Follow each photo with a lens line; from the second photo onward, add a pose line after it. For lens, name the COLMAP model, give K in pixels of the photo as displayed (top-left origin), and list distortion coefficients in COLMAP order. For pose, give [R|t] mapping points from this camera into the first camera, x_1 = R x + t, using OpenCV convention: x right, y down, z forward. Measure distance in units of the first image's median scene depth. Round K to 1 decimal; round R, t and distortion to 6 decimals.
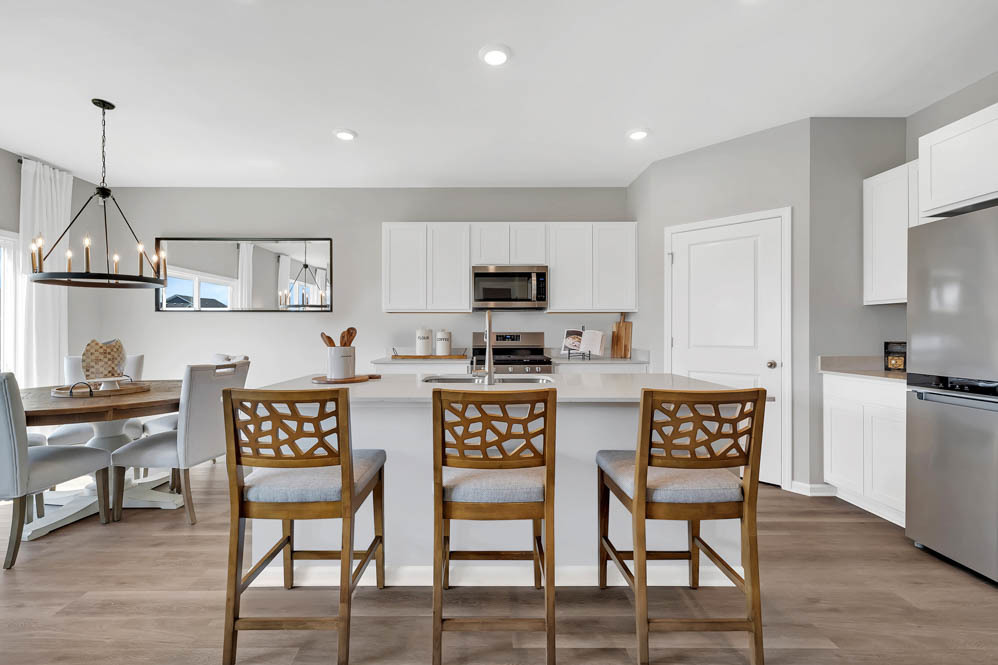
lens RADIAL K [[417.1, 0, 496.1], [0, 417.1, 330.1], [0, 0, 1]] dist [0.005908, 0.000036]
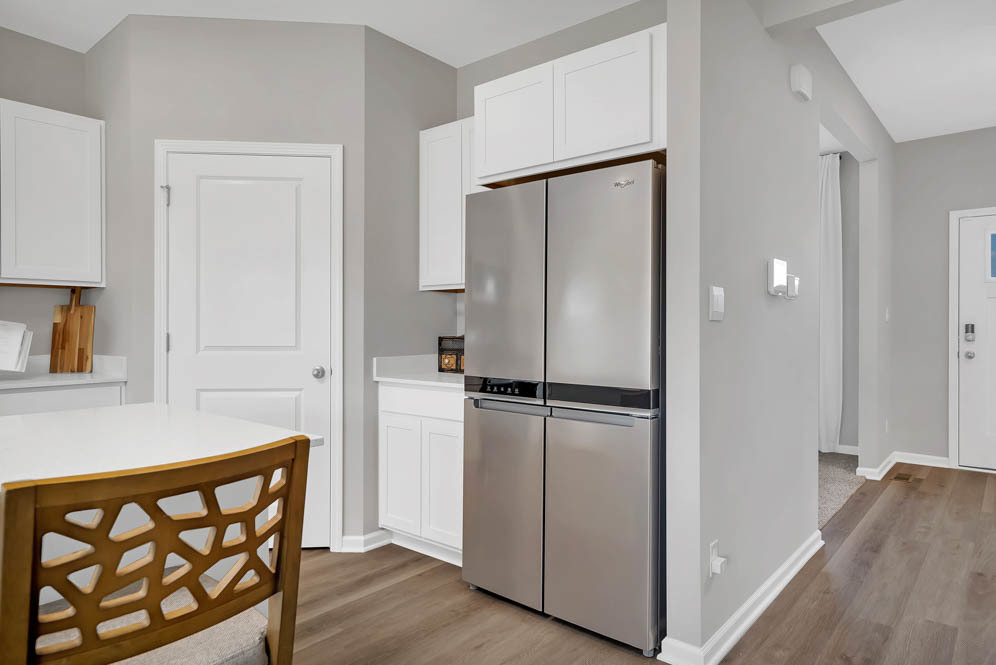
lens RADIAL K [[627.2, 0, 495.9], [0, 627.2, 327.1], [0, 0, 1]] dist [-0.007038, -0.000397]
pose [[0.653538, -0.003108, 0.756888, 0.084091], [-0.002735, 0.999975, 0.006468, 0.001500], [-0.756889, -0.006298, 0.653513, 0.127846]]
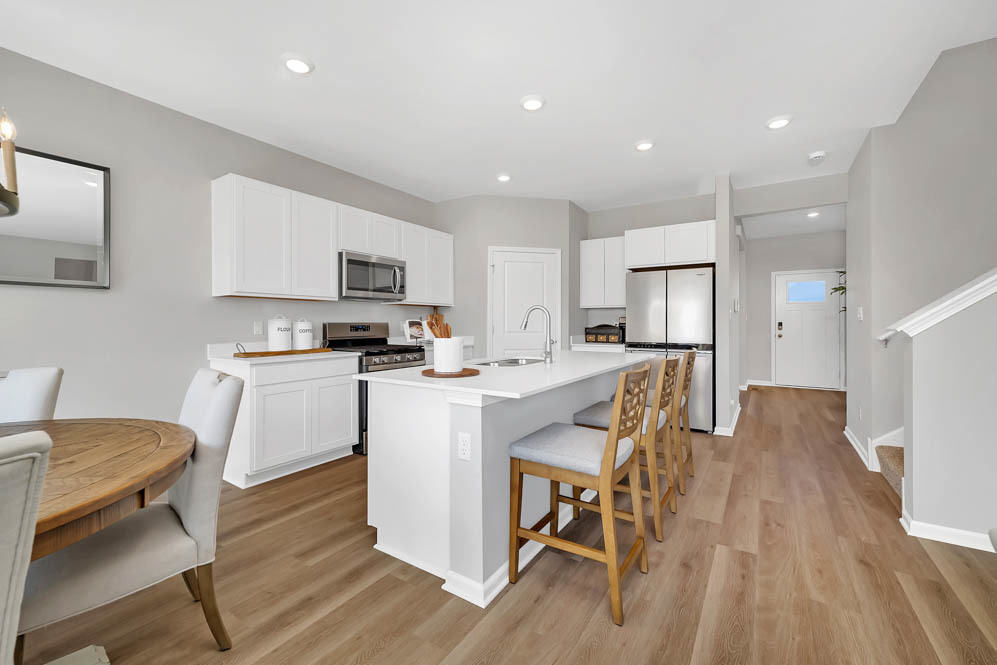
lens RADIAL K [[416.7, 0, 497.3], [0, 416.7, 324.6], [0, 0, 1]] dist [0.005908, 0.000036]
pose [[0.553577, -0.001635, 0.832796, -0.916157], [-0.000652, 0.999997, 0.002397, 0.010690], [-0.832798, -0.001870, 0.553574, 0.291551]]
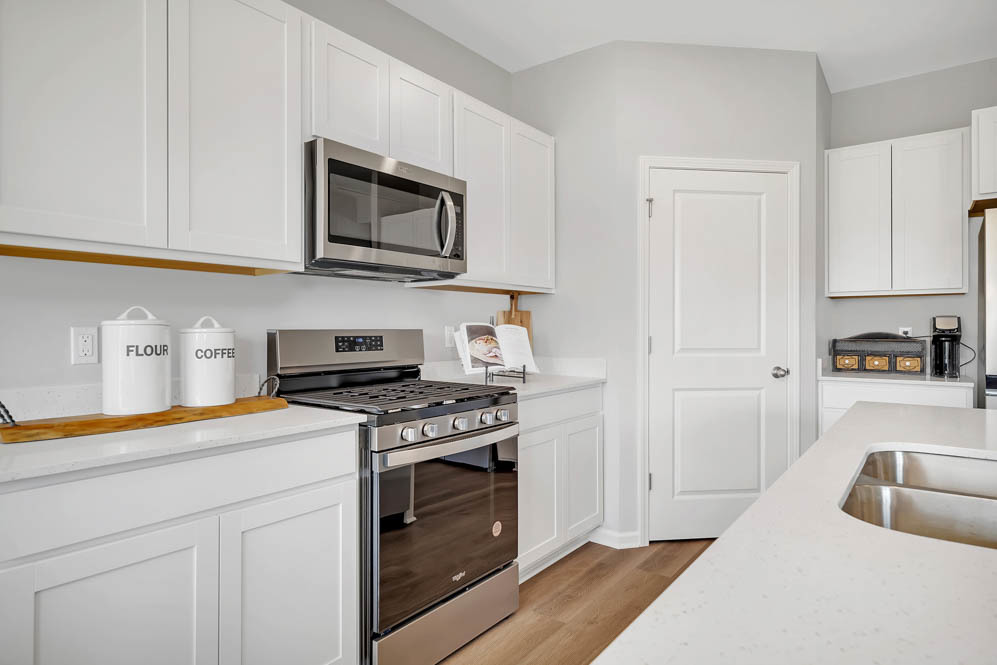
lens RADIAL K [[586.7, 0, 492.7], [0, 586.7, 328.8], [0, 0, 1]] dist [-0.007232, -0.002570]
pose [[0.612682, 0.001262, 0.790328, -0.506941], [-0.000024, 0.999999, -0.001578, 0.008190], [-0.790329, 0.000948, 0.612682, 0.840783]]
